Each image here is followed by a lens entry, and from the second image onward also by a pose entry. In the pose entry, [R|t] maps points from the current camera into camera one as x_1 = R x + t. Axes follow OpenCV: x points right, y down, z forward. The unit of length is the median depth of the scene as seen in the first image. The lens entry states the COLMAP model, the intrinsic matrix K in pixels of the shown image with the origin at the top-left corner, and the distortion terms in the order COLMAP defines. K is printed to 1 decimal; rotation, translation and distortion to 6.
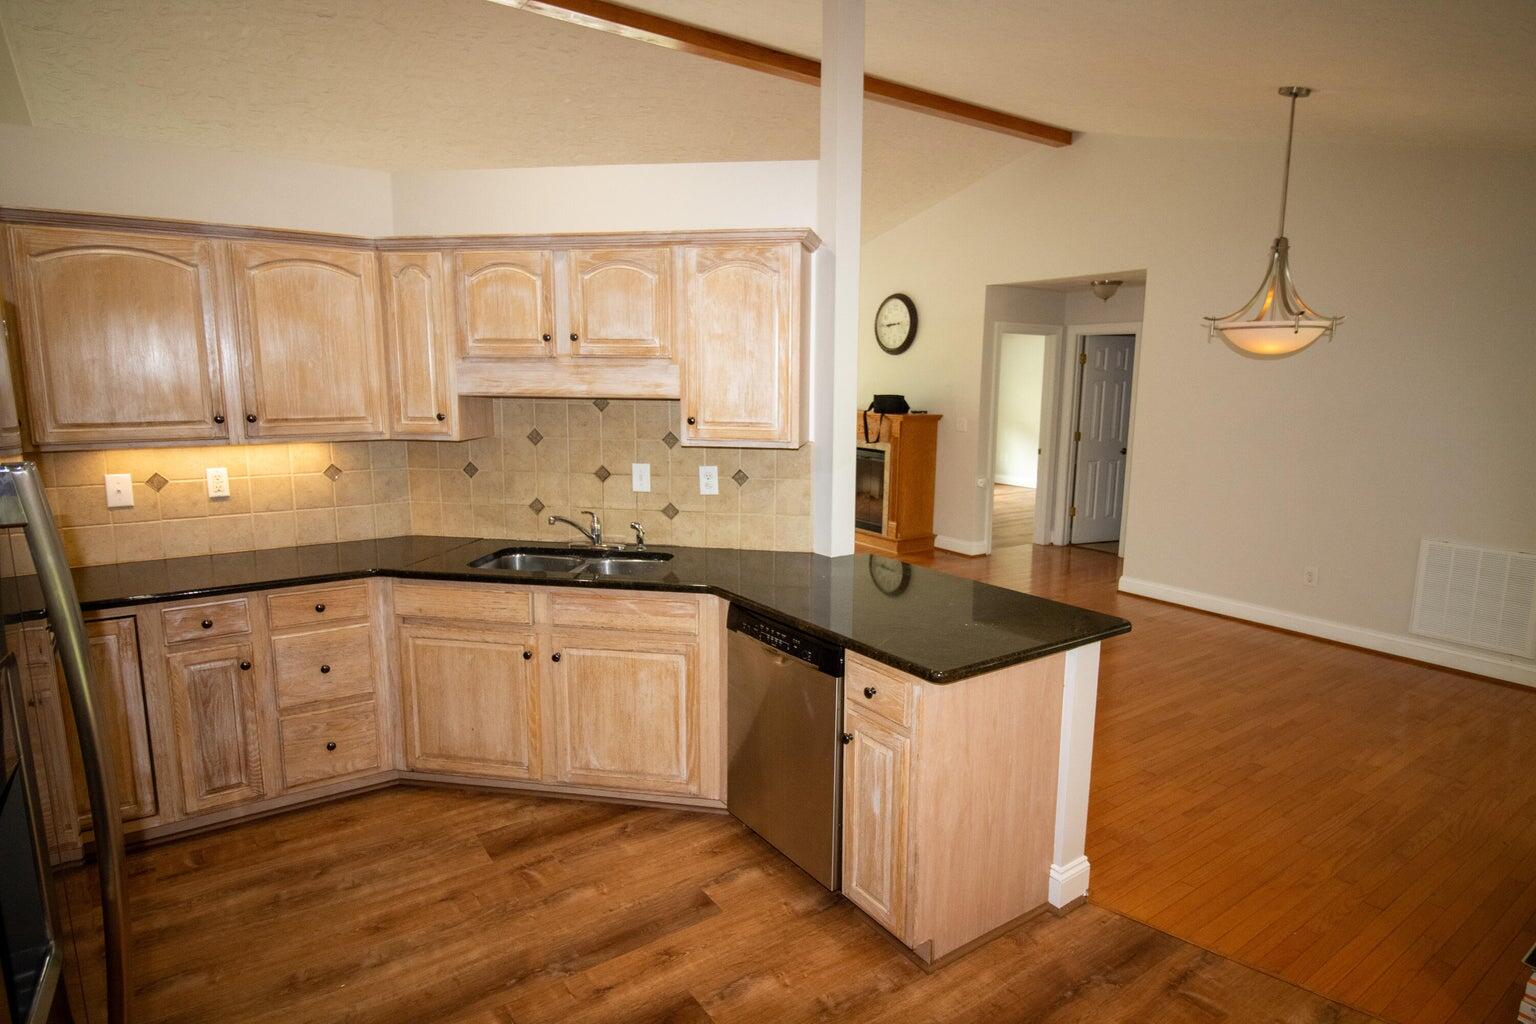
lens RADIAL K [[837.4, 0, 774.8], [0, 837.4, 508.7], [0, 0, 1]] dist [-0.006855, -0.001560]
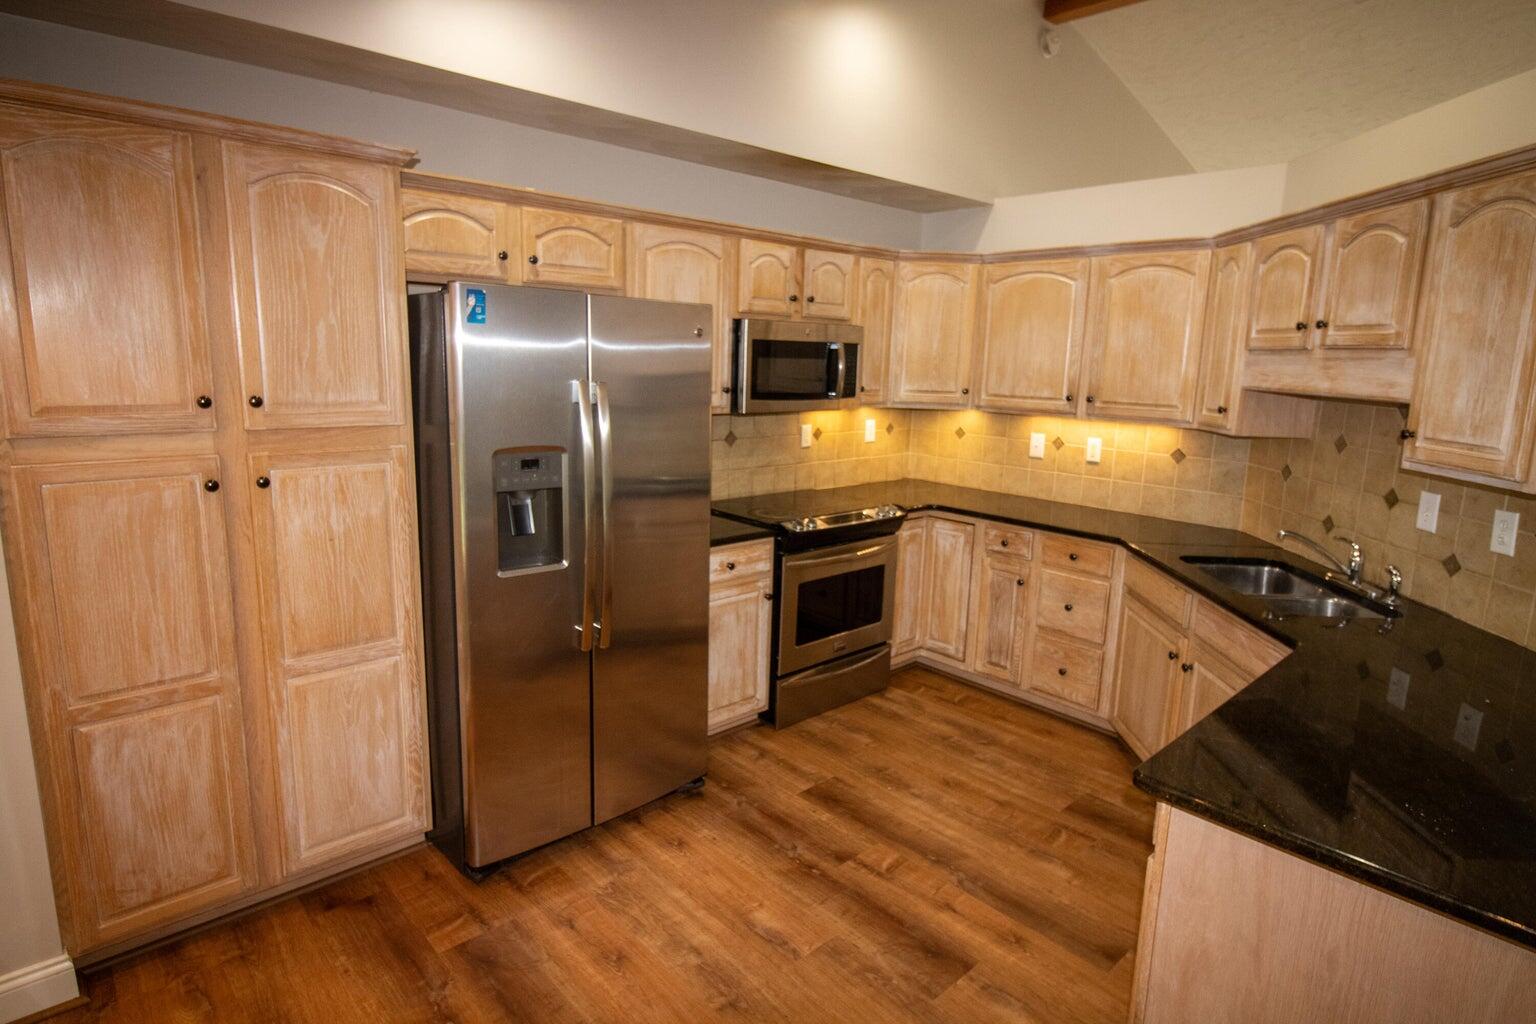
lens RADIAL K [[837.4, 0, 774.7], [0, 837.4, 510.0], [0, 0, 1]] dist [-0.006855, -0.001560]
pose [[0.131097, 0.179157, -0.975047, 0.551081], [-0.181776, 0.971204, 0.154011, -0.053577], [0.974562, 0.157050, 0.159889, 0.363795]]
